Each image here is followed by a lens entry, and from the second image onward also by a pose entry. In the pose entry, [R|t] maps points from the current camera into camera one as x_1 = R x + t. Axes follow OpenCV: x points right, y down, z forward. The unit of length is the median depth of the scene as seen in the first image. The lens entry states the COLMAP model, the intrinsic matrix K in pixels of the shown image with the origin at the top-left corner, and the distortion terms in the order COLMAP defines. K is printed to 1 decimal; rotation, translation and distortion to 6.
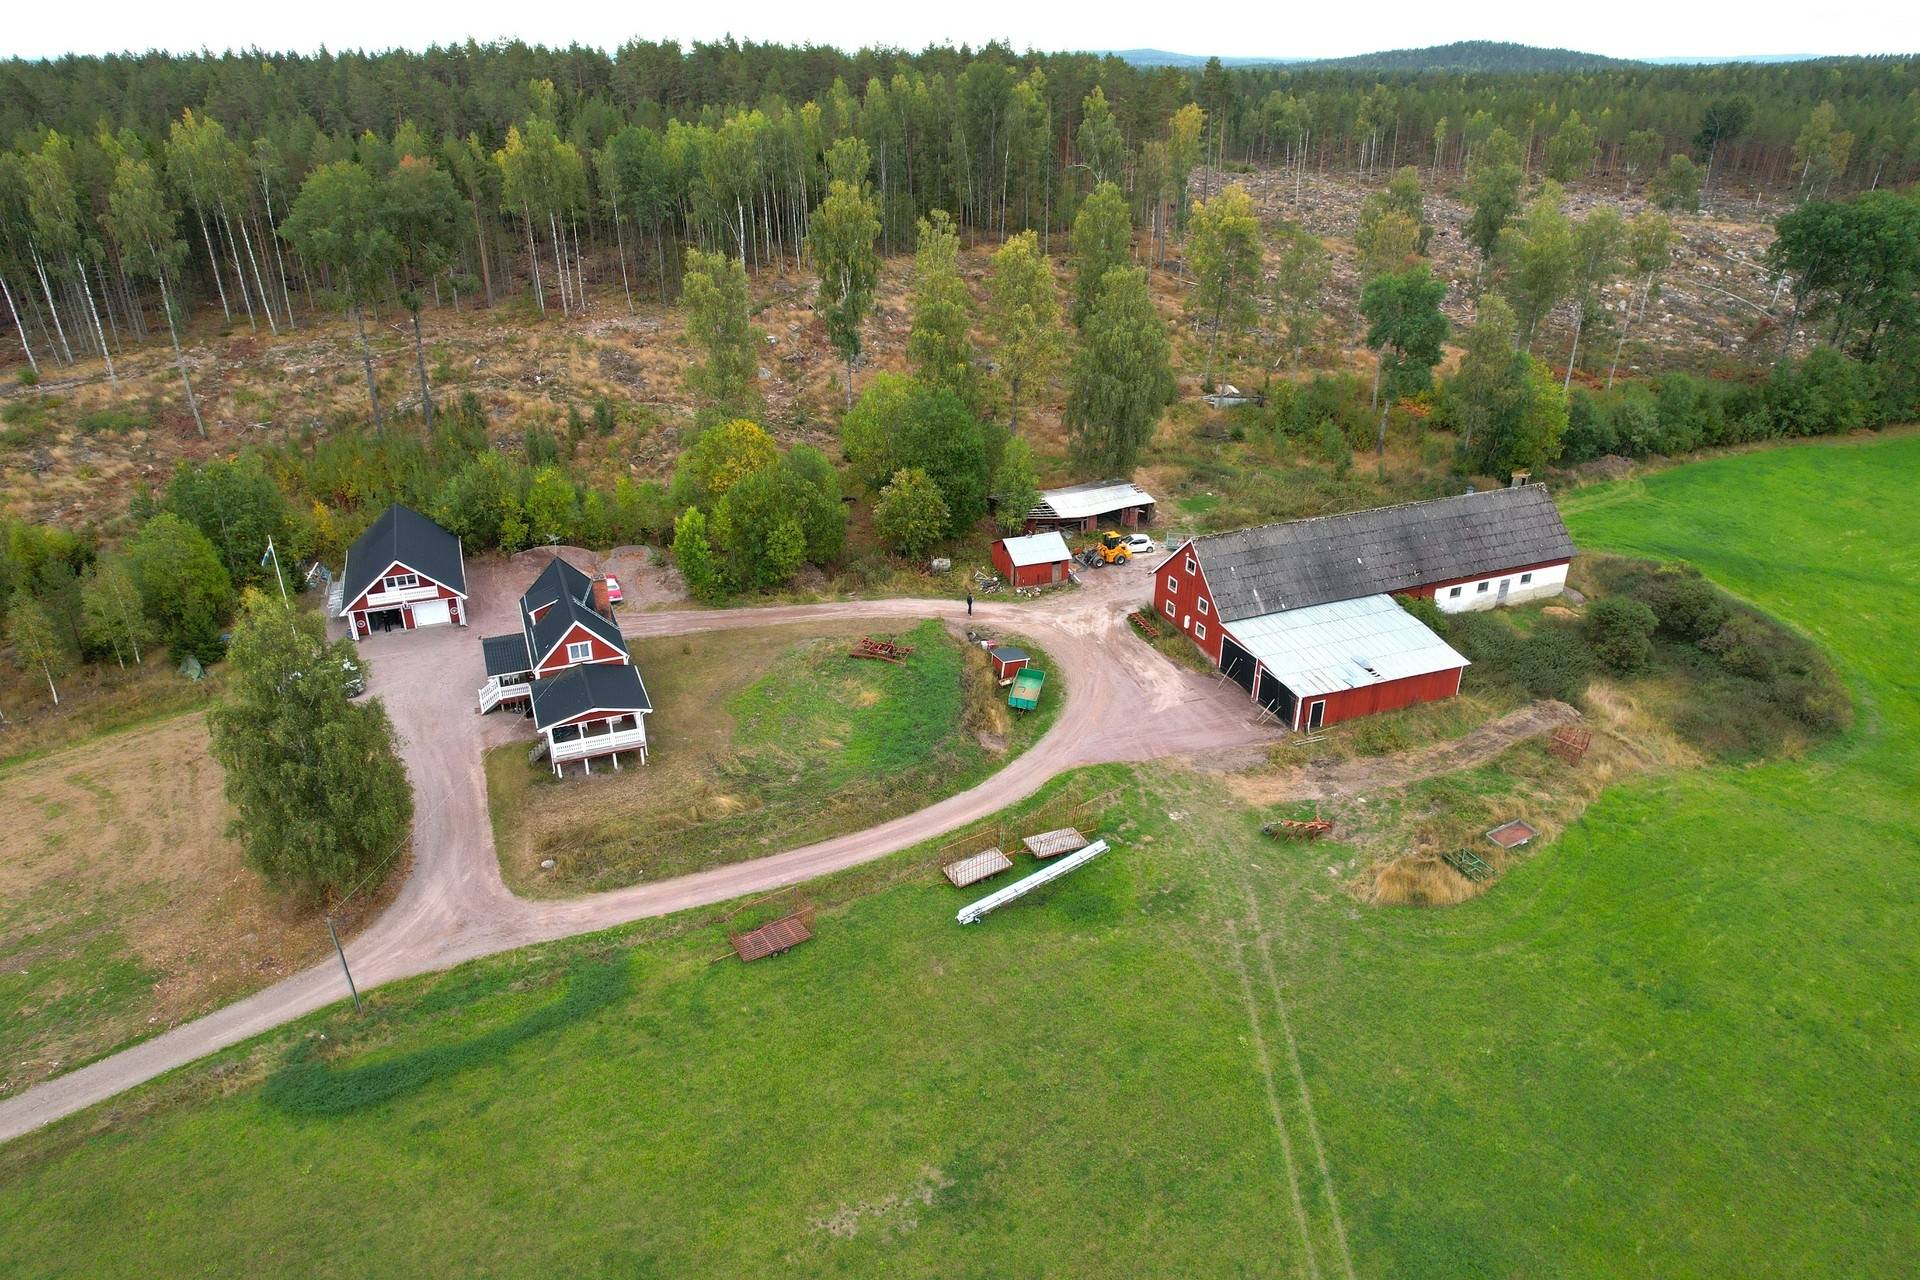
lens RADIAL K [[1212.4, 0, 954.9], [0, 1212.4, 633.6], [0, 0, 1]] dist [-0.068182, 0.054108]
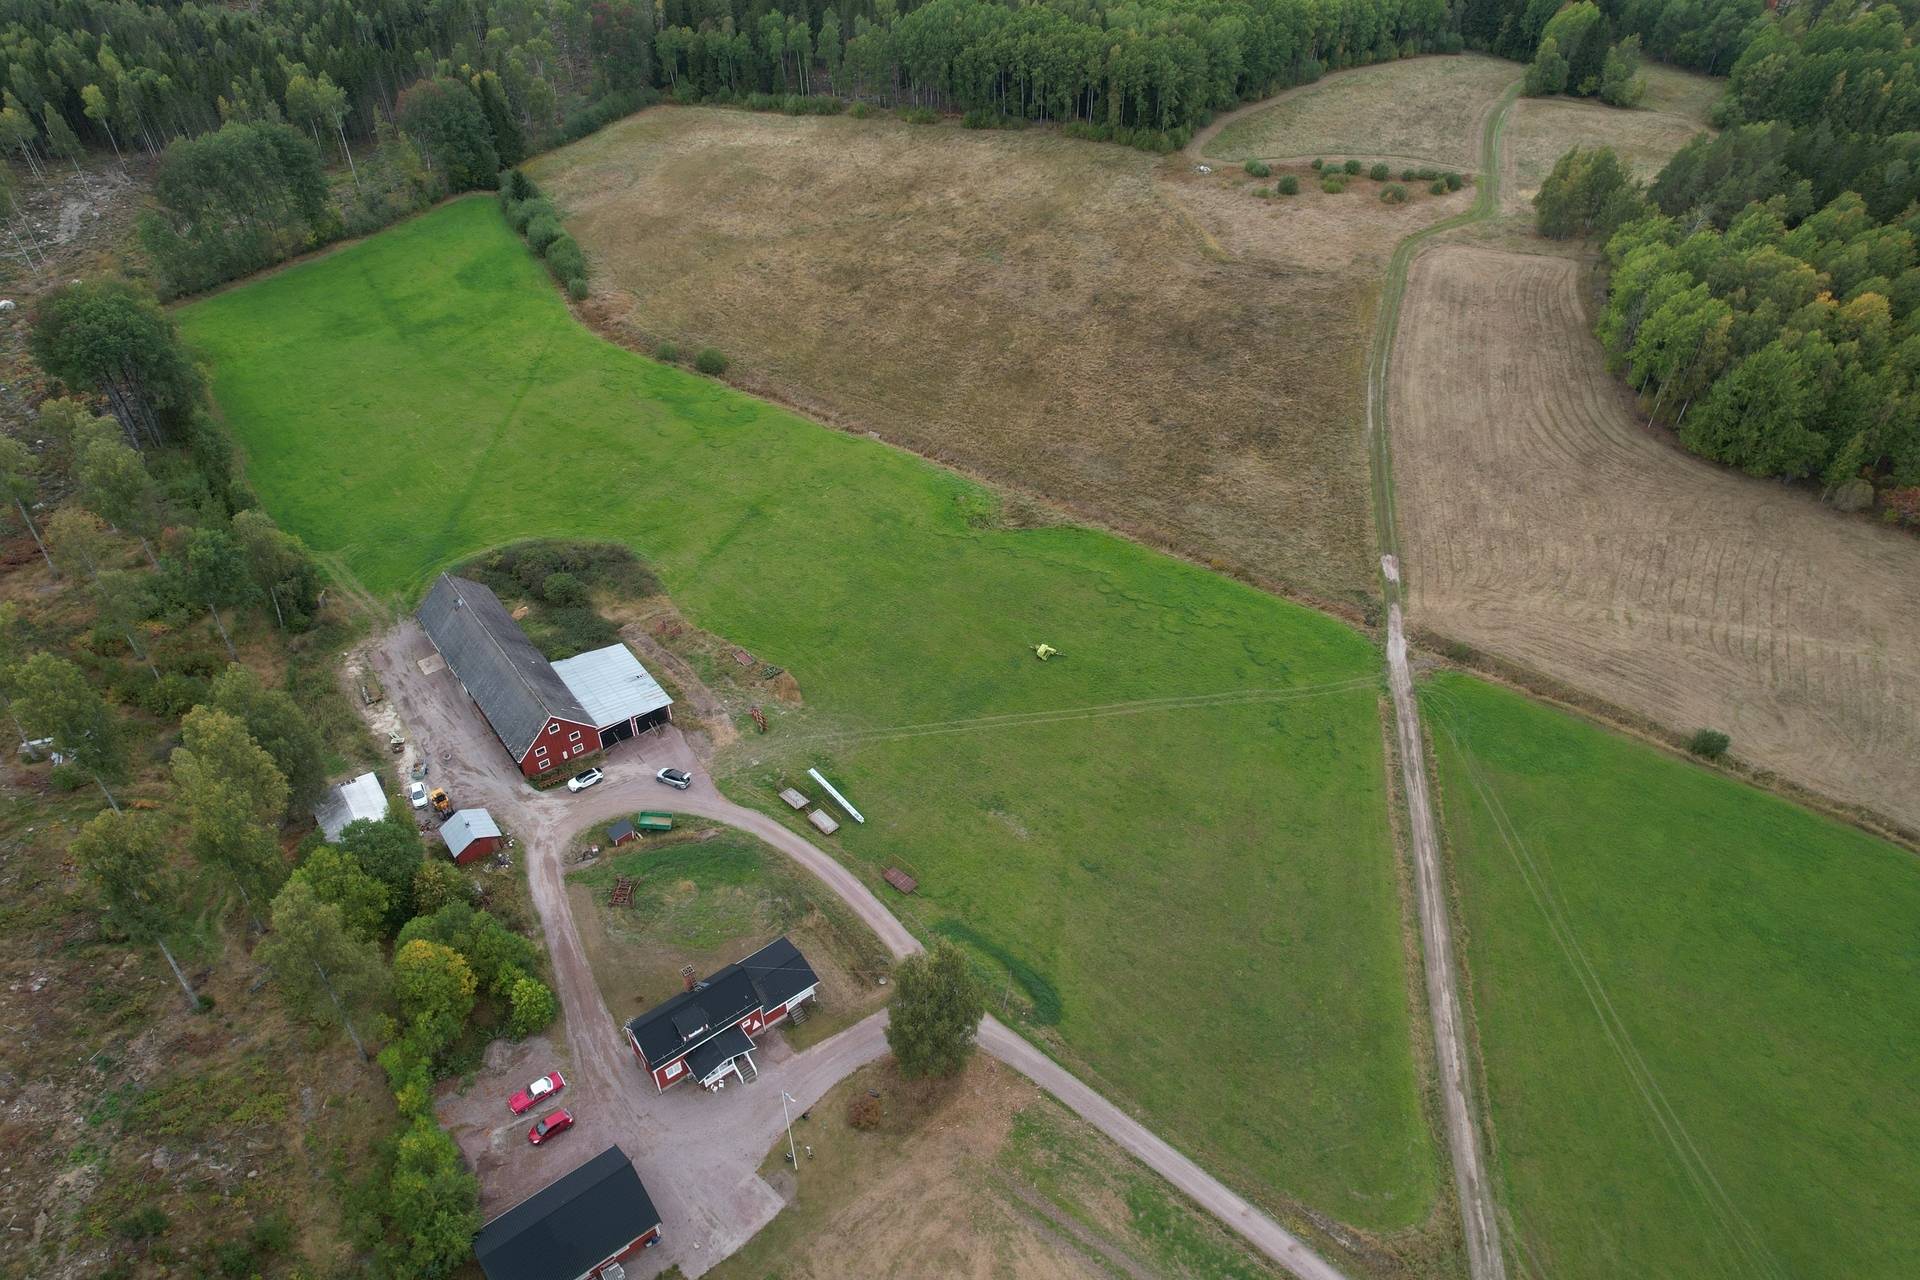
lens RADIAL K [[1212.4, 0, 954.9], [0, 1212.4, 633.6], [0, 0, 1]] dist [-0.068182, 0.054108]
pose [[-0.257307, -0.614720, 0.745595, -1.139927], [0.426591, 0.620062, 0.658440, -1.044545], [-0.867072, 0.487485, 0.102688, 0.378227]]
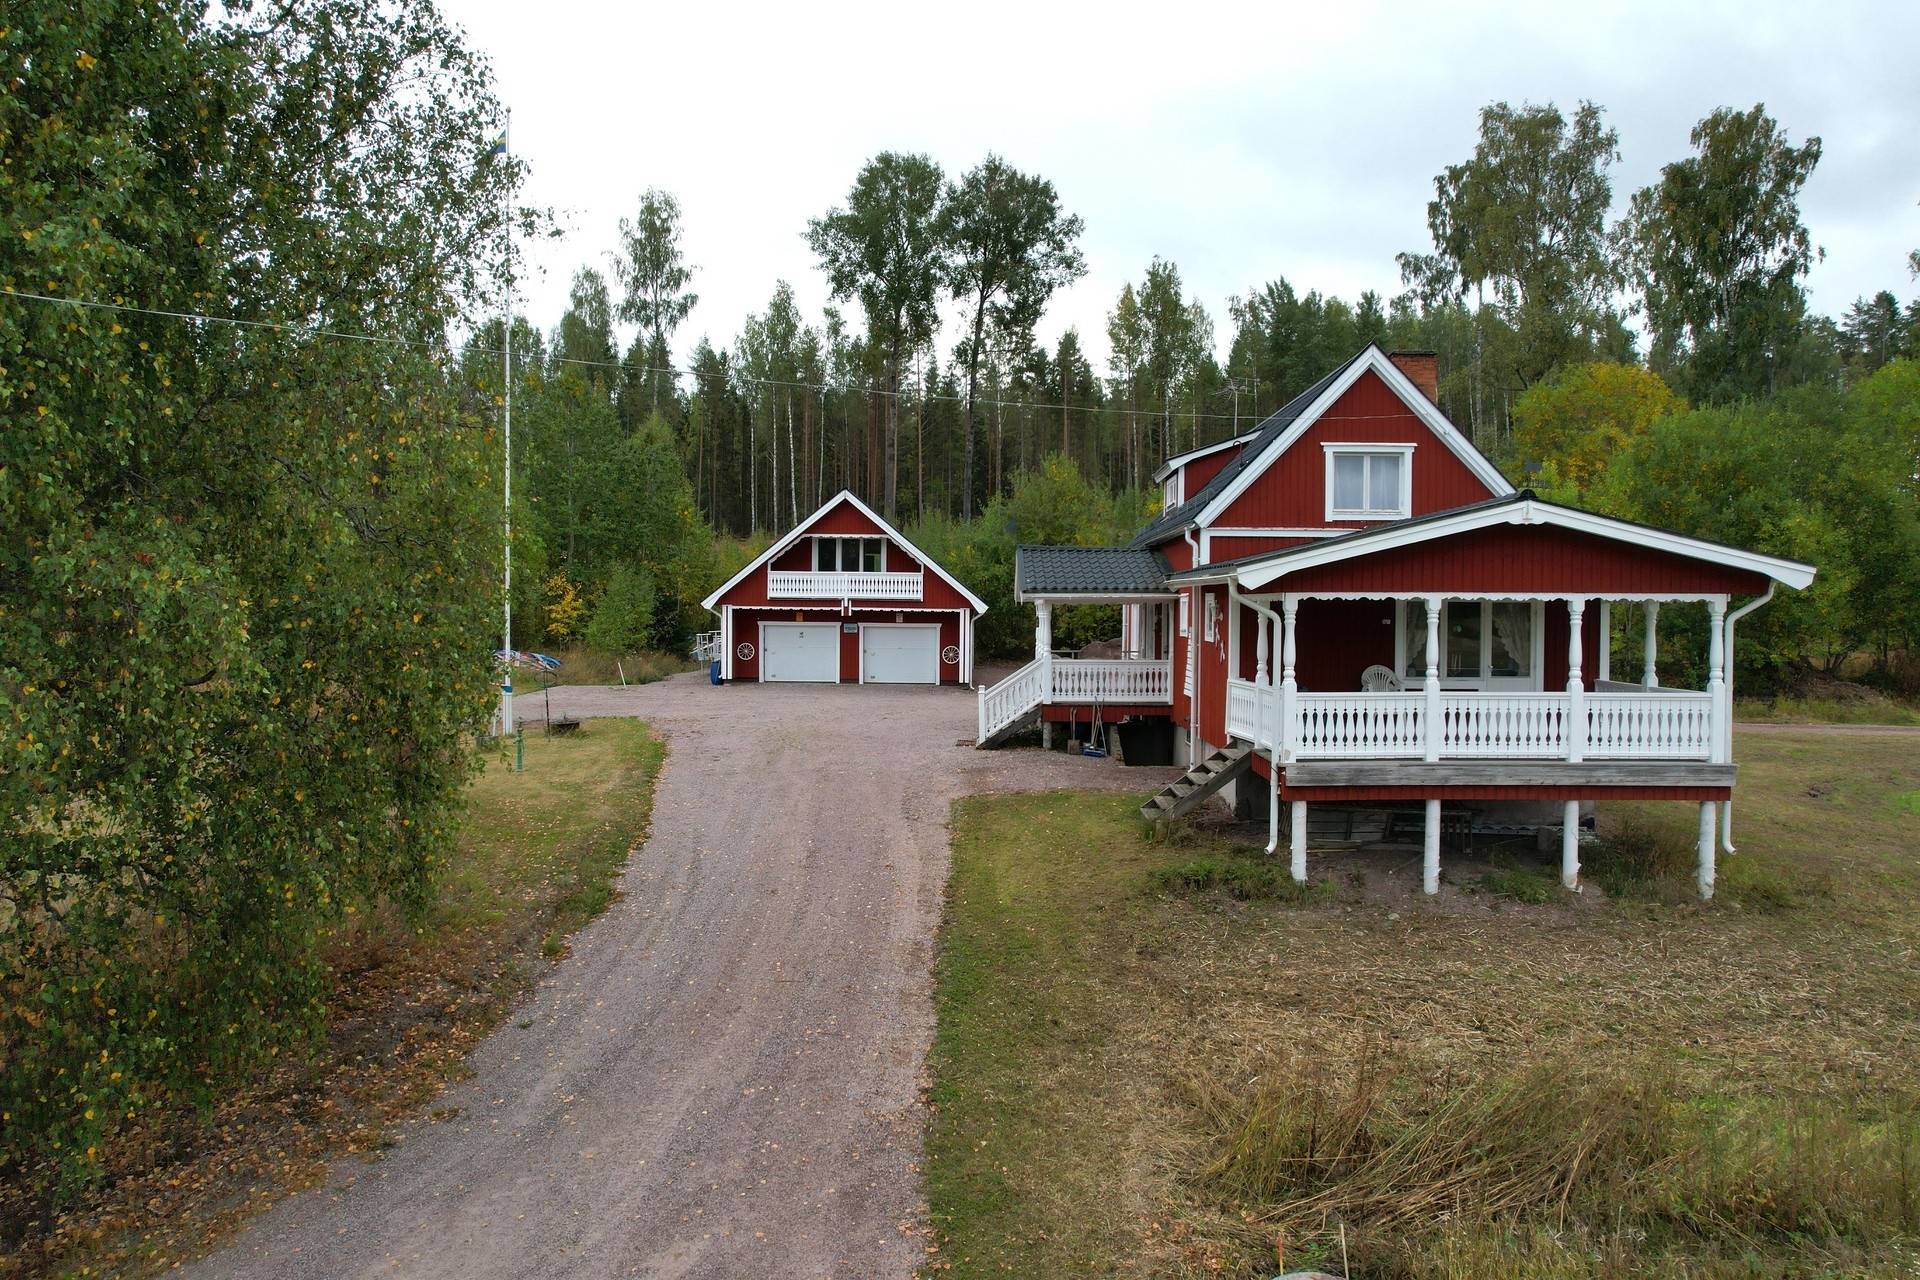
lens RADIAL K [[1212.4, 0, 954.9], [0, 1212.4, 633.6], [0, 0, 1]] dist [-0.068182, 0.054108]
pose [[0.911441, 0.004537, -0.411406, -0.264205], [-0.173805, 0.910582, -0.375010, 0.148255], [0.372917, 0.413304, 0.830730, 0.706612]]
